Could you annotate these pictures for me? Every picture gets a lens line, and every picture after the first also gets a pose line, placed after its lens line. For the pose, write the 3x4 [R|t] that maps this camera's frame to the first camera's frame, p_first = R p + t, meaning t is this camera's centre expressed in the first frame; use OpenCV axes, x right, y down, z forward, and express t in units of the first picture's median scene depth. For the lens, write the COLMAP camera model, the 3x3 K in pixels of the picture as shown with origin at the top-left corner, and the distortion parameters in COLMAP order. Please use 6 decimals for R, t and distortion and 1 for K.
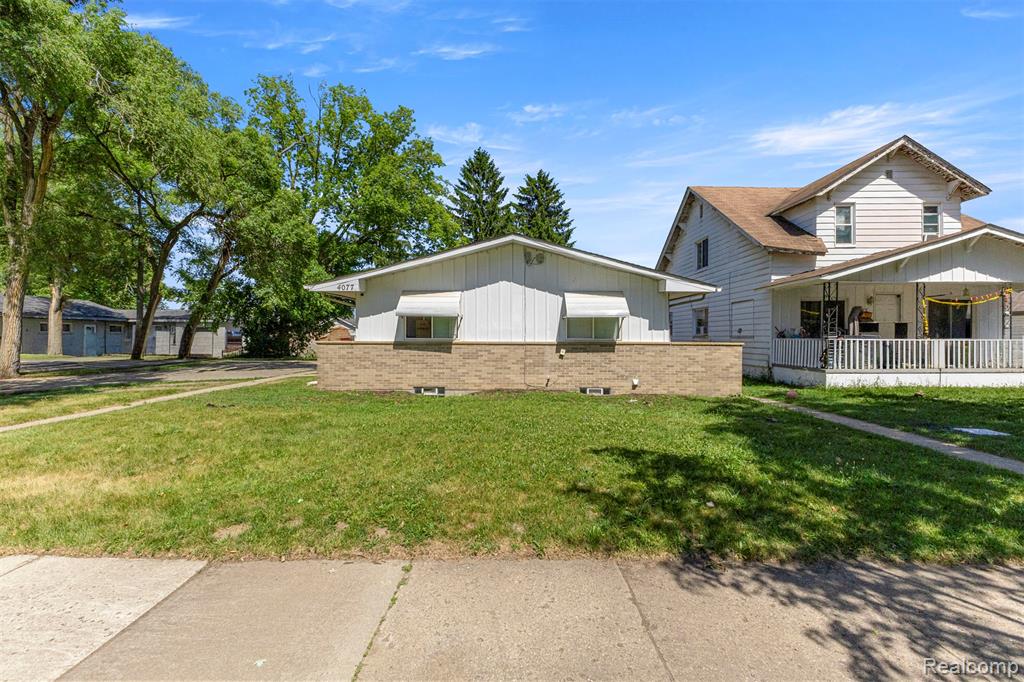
lens RADIAL K [[441.2, 0, 509.8], [0, 441.2, 337.5], [0, 0, 1]] dist [0.003447, -0.000436]
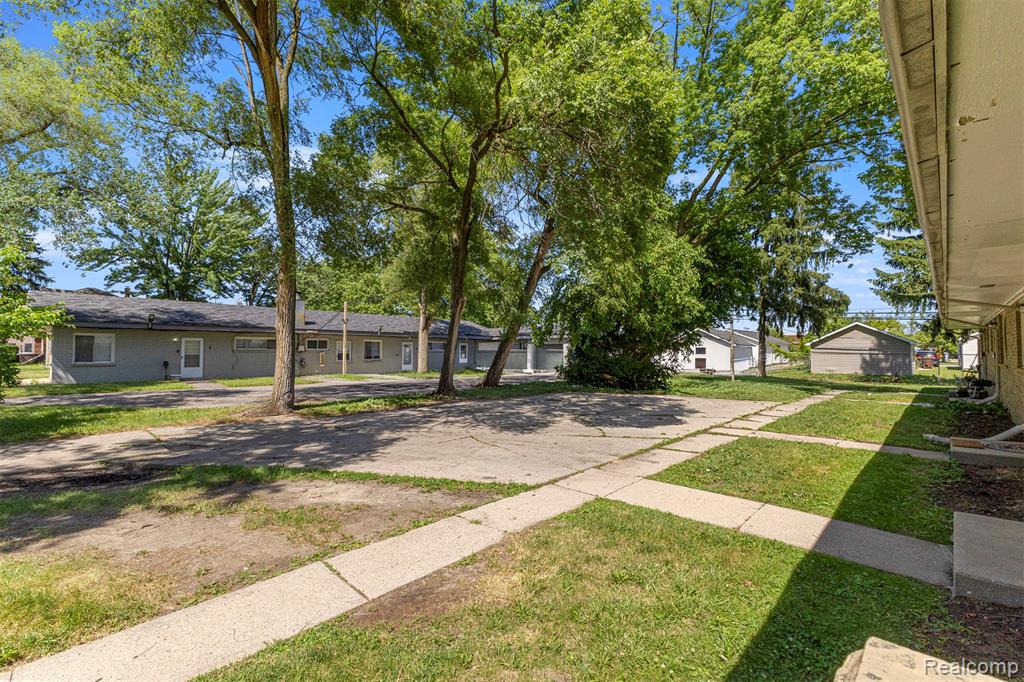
lens RADIAL K [[441.2, 0, 509.8], [0, 441.2, 337.5], [0, 0, 1]] dist [0.003447, -0.000436]
pose [[0.721415, -0.025048, -0.692050, -0.188098], [-0.000403, 0.999330, -0.036589, -0.005956], [0.692503, 0.026675, 0.720921, 0.418191]]
